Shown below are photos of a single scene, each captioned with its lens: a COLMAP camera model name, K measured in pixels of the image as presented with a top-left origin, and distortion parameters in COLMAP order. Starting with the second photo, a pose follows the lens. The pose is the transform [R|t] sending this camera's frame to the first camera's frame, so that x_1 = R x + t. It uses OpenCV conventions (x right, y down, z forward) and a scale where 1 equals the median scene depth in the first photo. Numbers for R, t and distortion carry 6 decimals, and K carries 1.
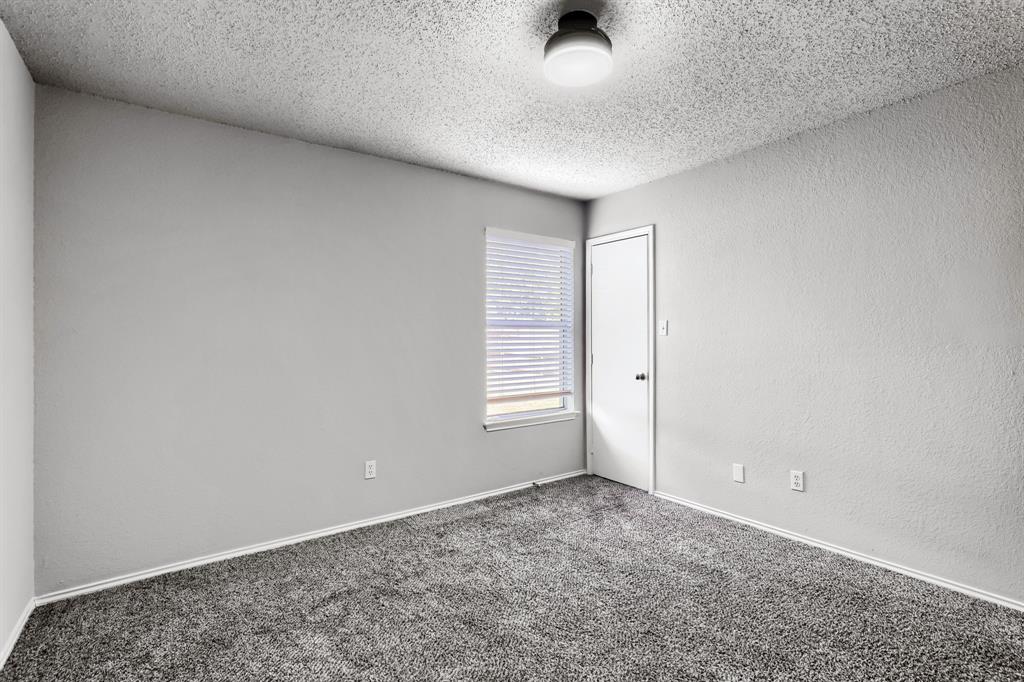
lens RADIAL K [[487.9, 0, 523.7], [0, 487.9, 350.8], [0, 0, 1]] dist [-0.000055, 0.000345]
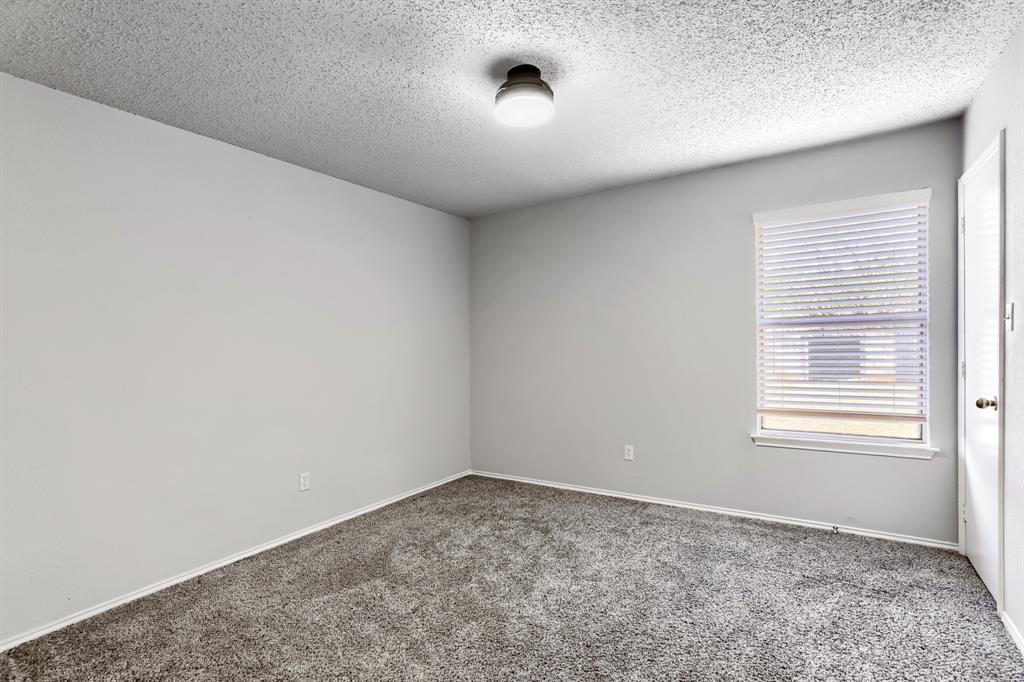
lens RADIAL K [[487.9, 0, 523.7], [0, 487.9, 350.8], [0, 0, 1]] dist [-0.000055, 0.000345]
pose [[0.339230, 0.004333, -0.940694, 0.636012], [-0.003899, 0.999987, 0.003200, -0.006201], [0.940696, 0.002582, 0.339242, 0.315289]]
